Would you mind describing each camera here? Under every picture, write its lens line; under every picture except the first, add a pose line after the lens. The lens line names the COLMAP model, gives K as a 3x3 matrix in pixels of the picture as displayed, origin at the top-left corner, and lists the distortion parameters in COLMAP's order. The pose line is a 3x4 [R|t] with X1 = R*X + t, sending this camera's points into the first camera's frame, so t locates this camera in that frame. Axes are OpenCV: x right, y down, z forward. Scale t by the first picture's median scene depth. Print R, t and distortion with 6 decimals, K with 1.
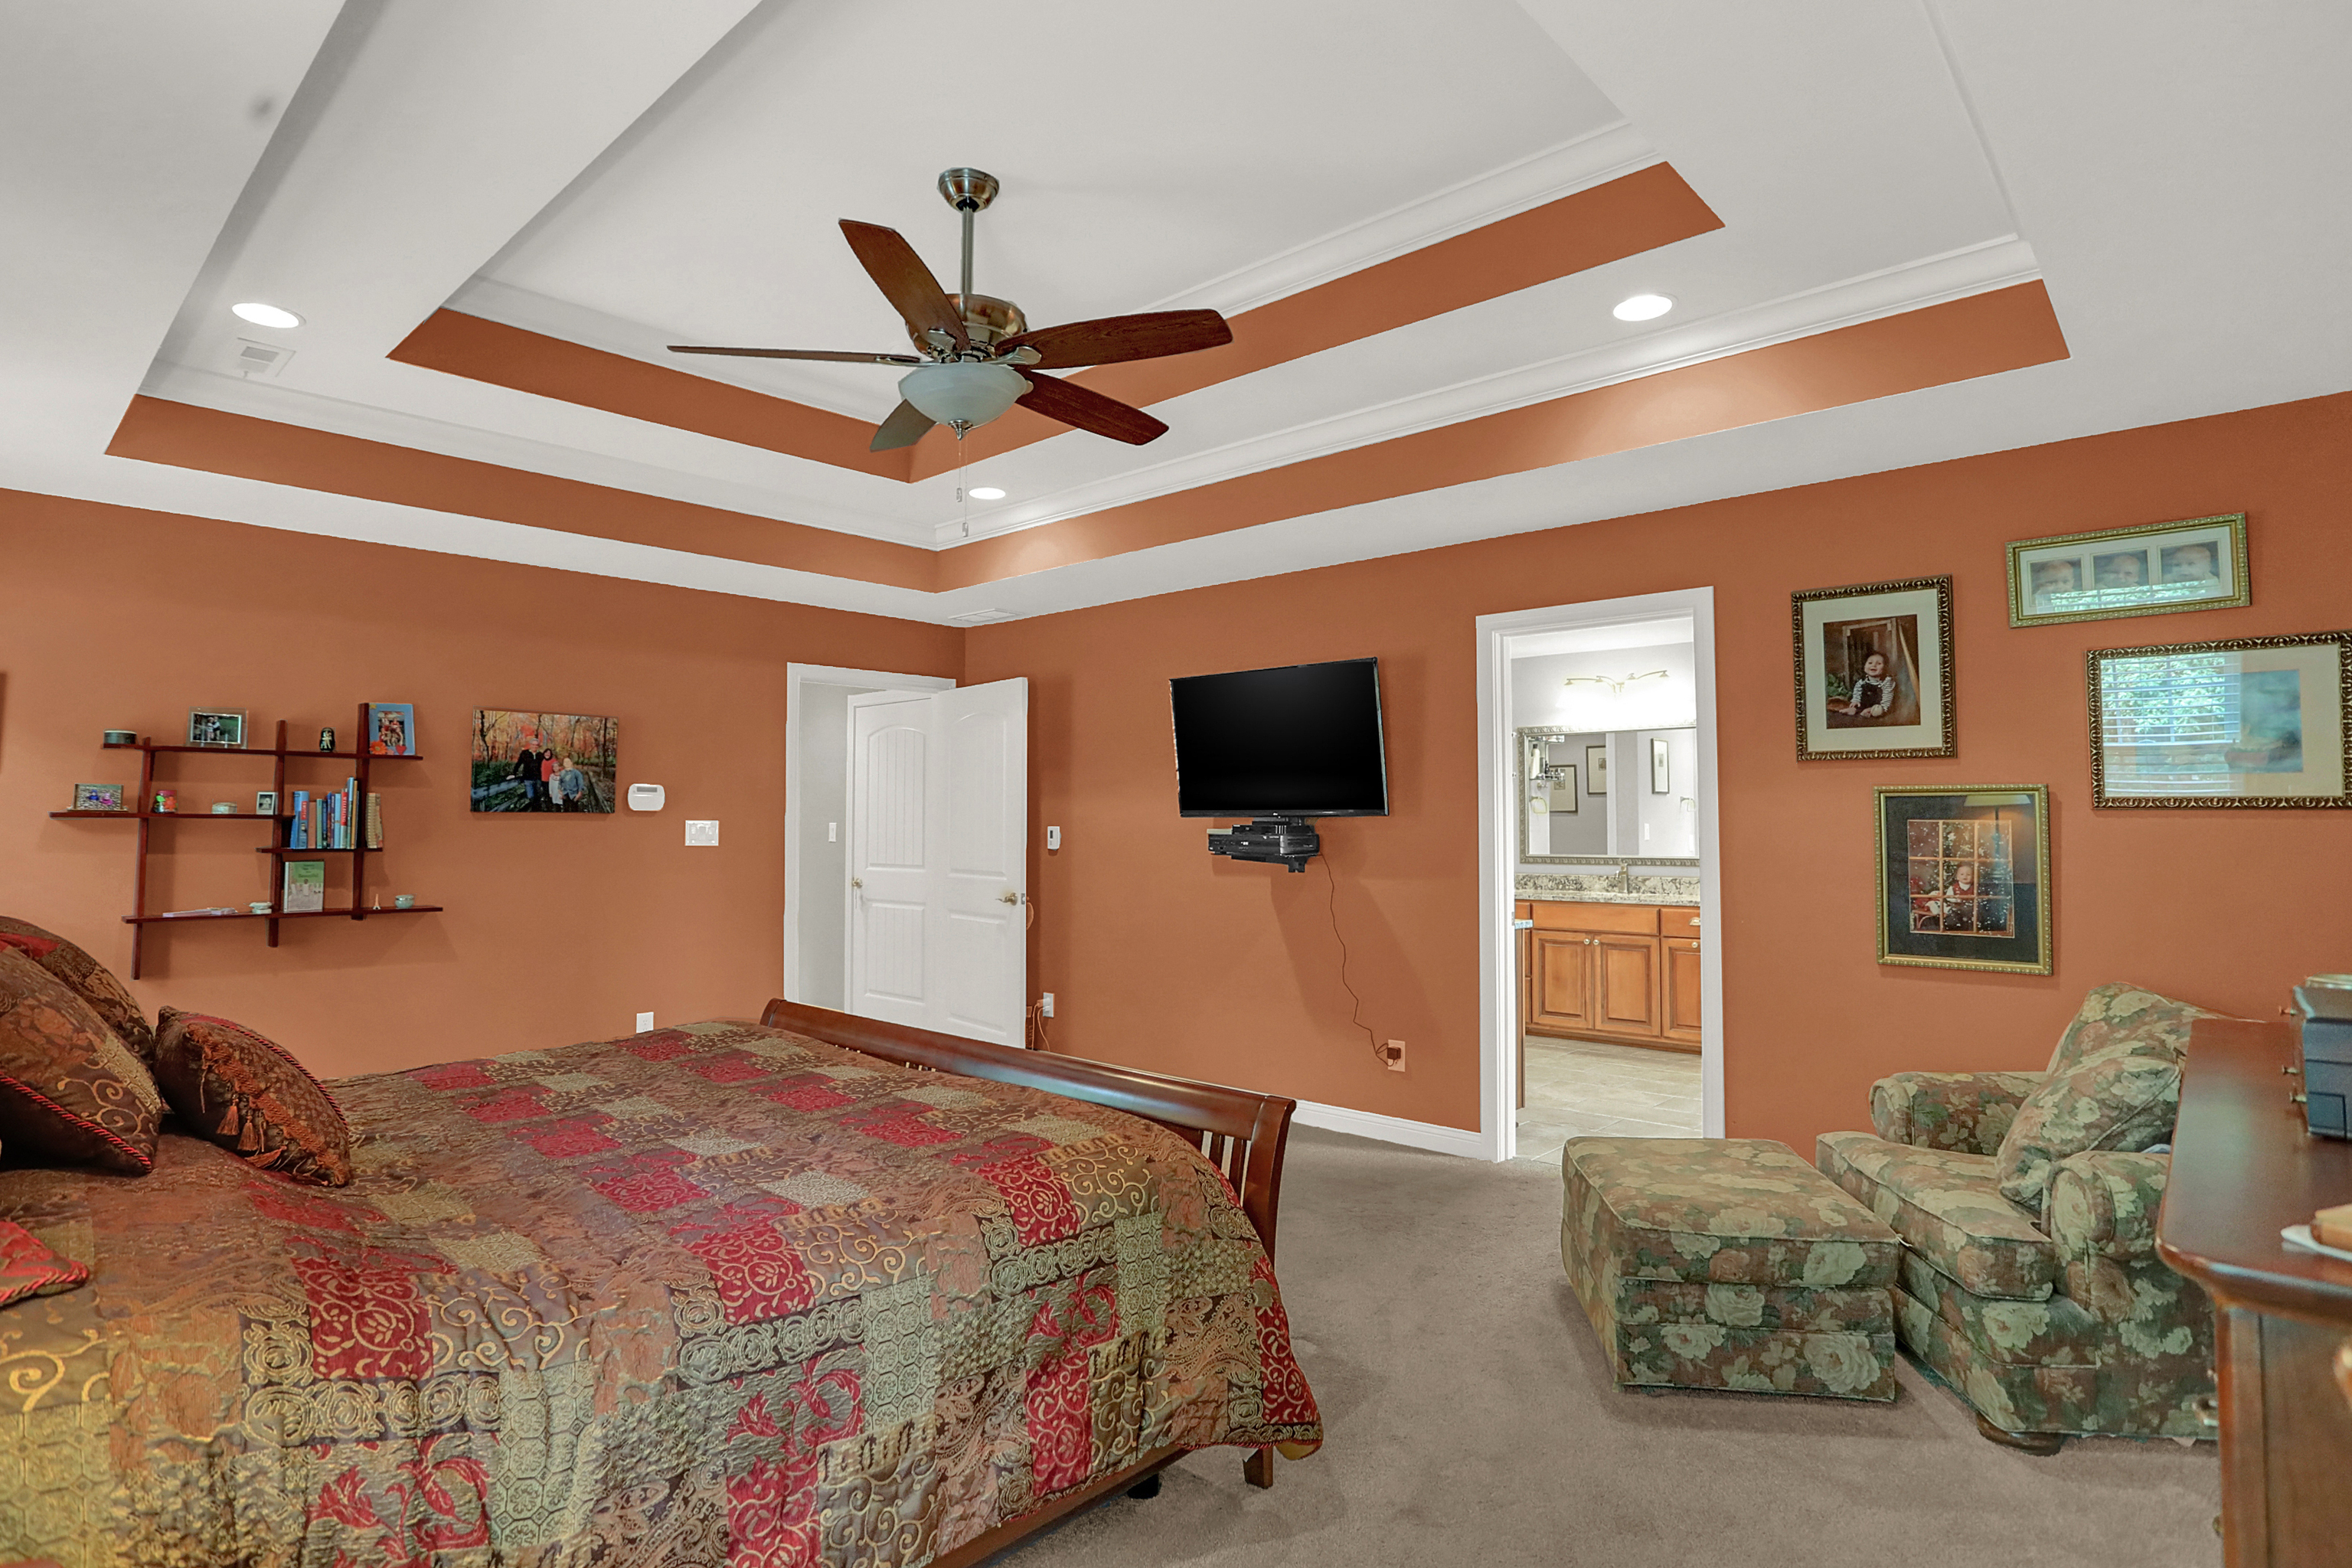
lens RADIAL K [[1240.3, 0, 1167.2], [0, 1240.3, 767.9], [0, 0, 1]] dist [-0.081608, 0.049124]
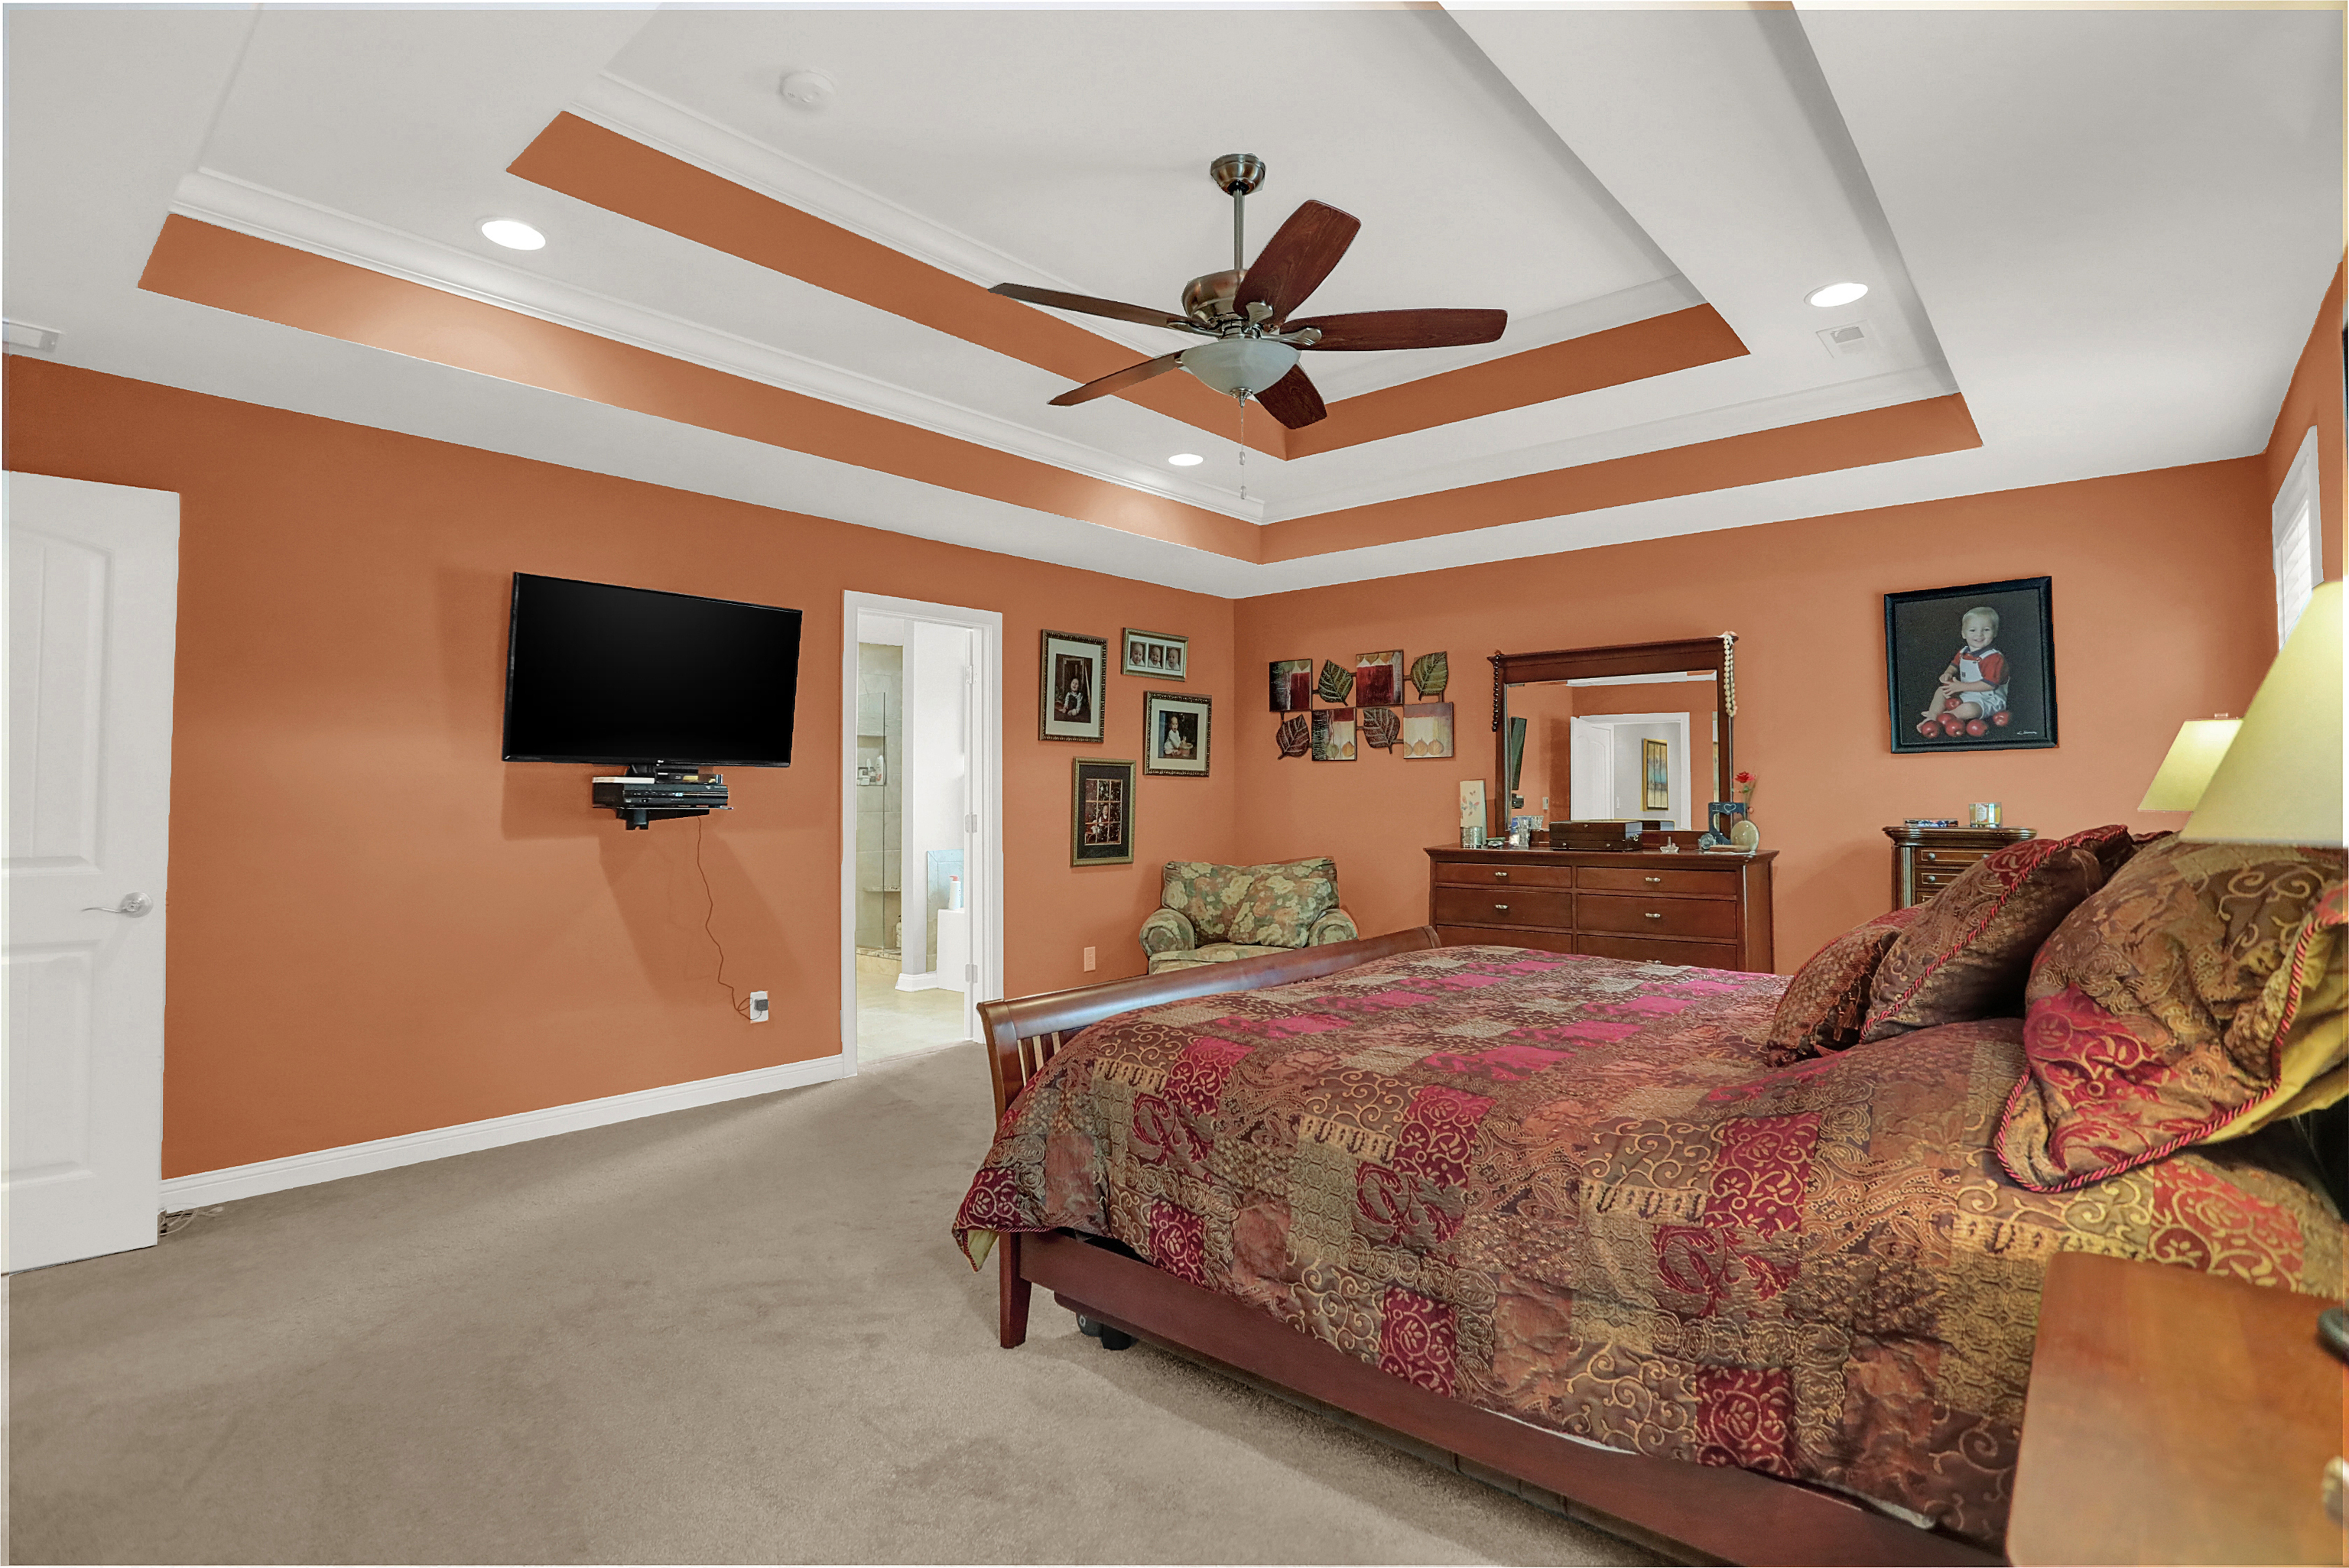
lens RADIAL K [[1214.8, 0, 1159.2], [0, 1214.8, 790.3], [0, 0, 1]] dist [-0.076222, 0.034488]
pose [[-0.064851, 0.001656, 0.997894, -1.029491], [-0.050779, 0.998698, -0.004957, 0.058721], [-0.996602, -0.050993, -0.064683, 0.951206]]
